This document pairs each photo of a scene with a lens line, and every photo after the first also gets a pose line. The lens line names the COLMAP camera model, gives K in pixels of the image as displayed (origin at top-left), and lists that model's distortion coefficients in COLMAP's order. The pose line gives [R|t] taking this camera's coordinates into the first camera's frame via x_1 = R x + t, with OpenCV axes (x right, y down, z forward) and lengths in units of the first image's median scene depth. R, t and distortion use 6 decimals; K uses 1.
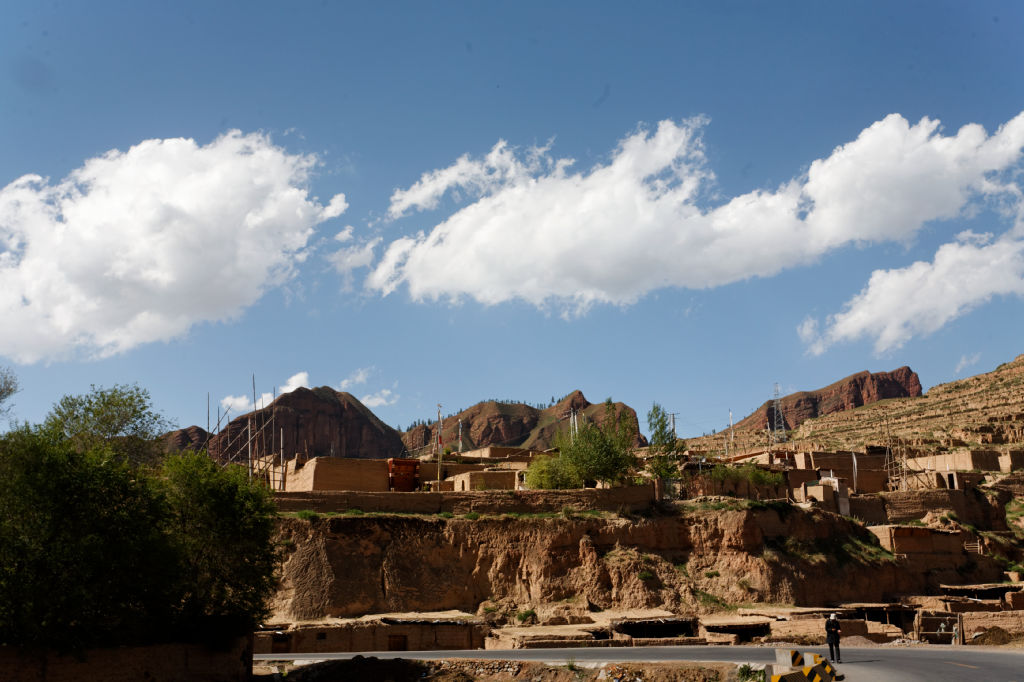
lens RADIAL K [[1120.5, 0, 512.0], [0, 1120.5, 341.0], [0, 0, 1]] dist [-0.011070, 0.042920]
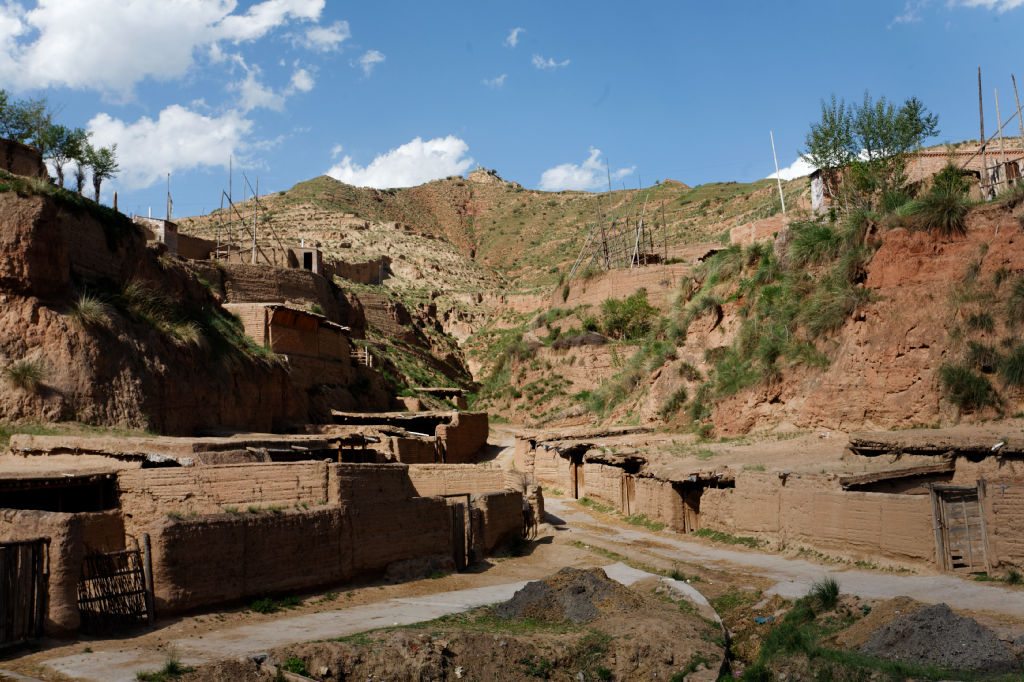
lens RADIAL K [[1120.5, 0, 512.0], [0, 1120.5, 341.0], [0, 0, 1]] dist [-0.011070, 0.042920]
pose [[0.753601, 0.075628, 0.652967, 0.078353], [-0.157636, 0.985165, 0.067827, 0.147116], [-0.638150, -0.154046, 0.754344, 0.581580]]
